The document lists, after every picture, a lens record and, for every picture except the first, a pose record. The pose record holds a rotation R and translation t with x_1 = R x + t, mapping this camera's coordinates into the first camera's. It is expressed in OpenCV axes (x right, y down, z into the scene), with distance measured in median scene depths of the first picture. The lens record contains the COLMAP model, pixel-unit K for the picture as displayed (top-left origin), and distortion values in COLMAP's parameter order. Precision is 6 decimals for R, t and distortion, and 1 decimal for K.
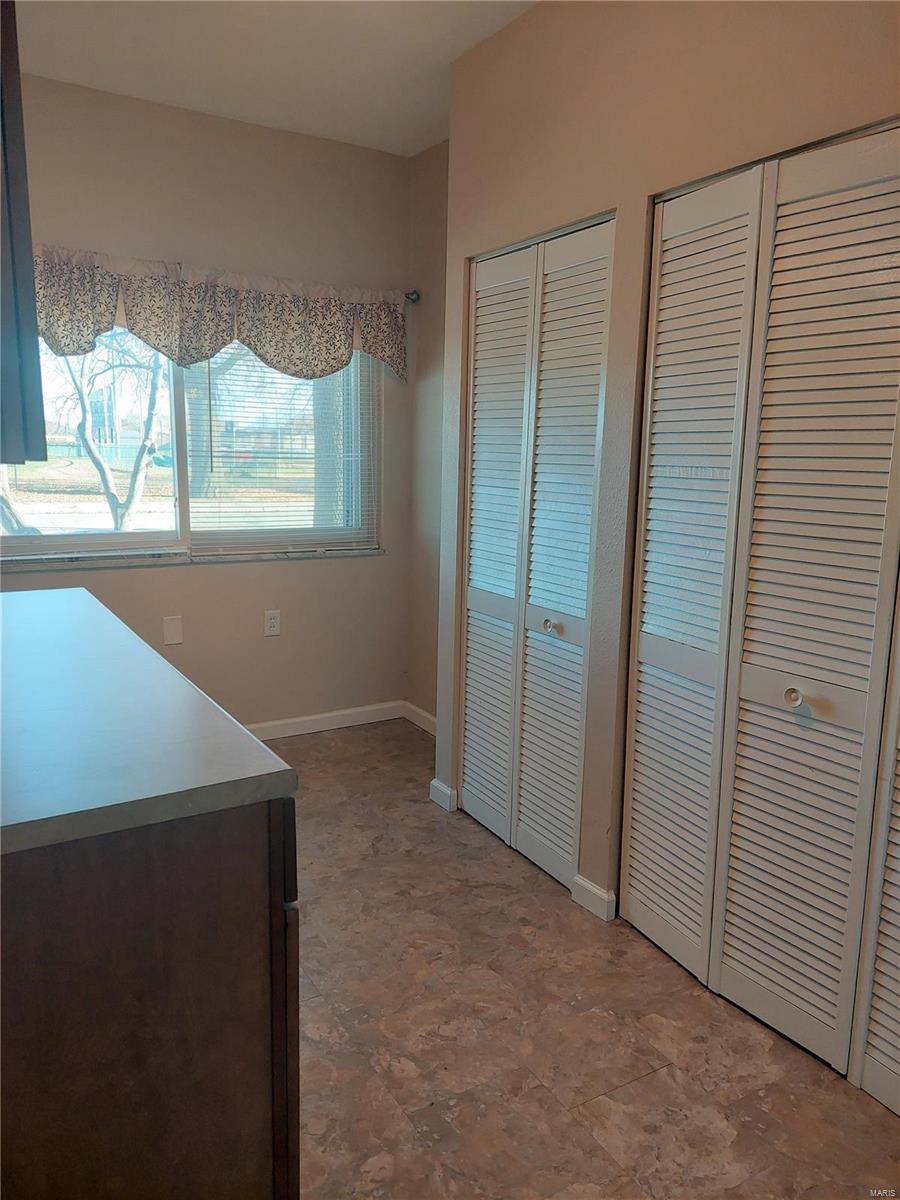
lens RADIAL K [[882.3, 0, 504.8], [0, 882.3, 617.1], [0, 0, 1]] dist [0.076906, -0.089540]
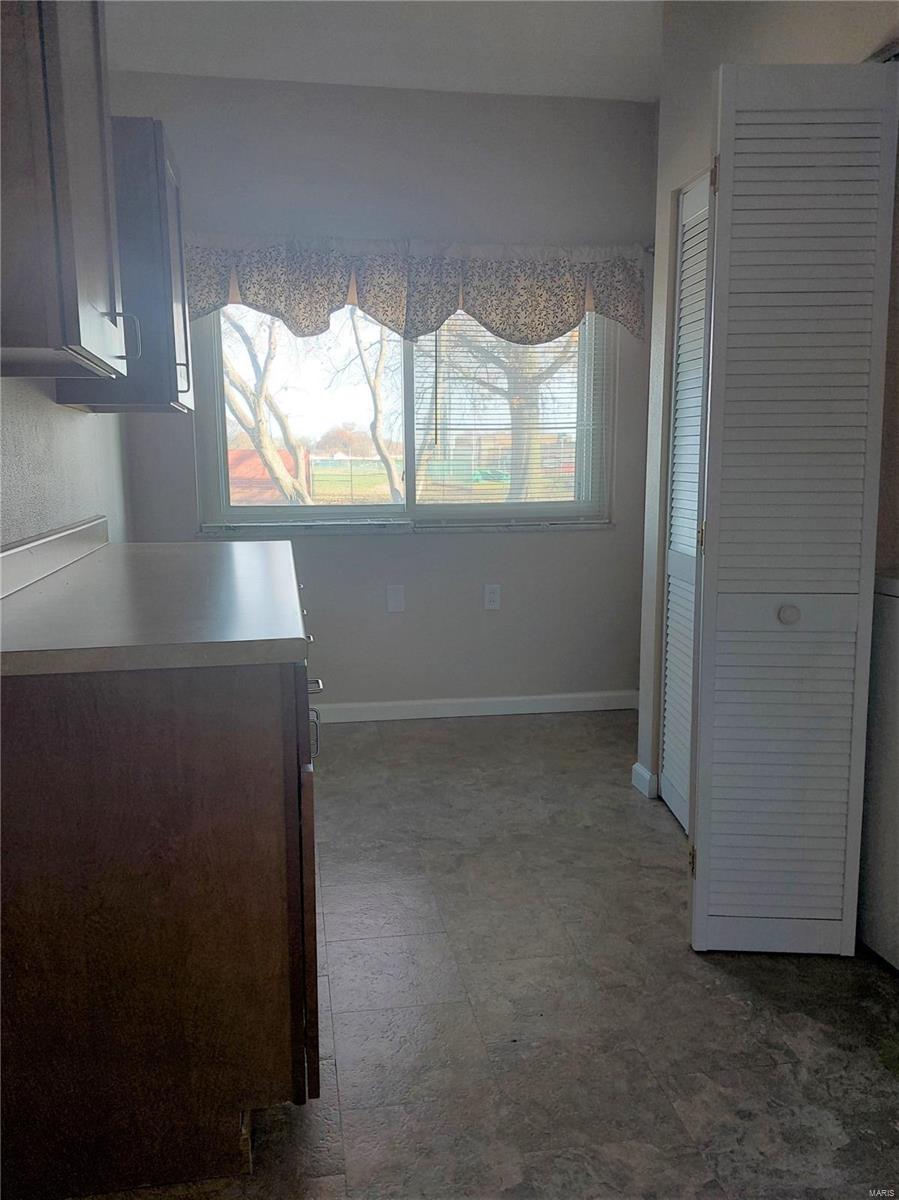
lens RADIAL K [[943.9, 0, 424.1], [0, 943.9, 598.6], [0, 0, 1]] dist [0.072429, -0.068509]
pose [[0.929442, 0.028807, -0.367842, 0.094344], [-0.034944, 0.999339, -0.010034, 0.038840], [0.367310, 0.022180, 0.929834, -0.003336]]
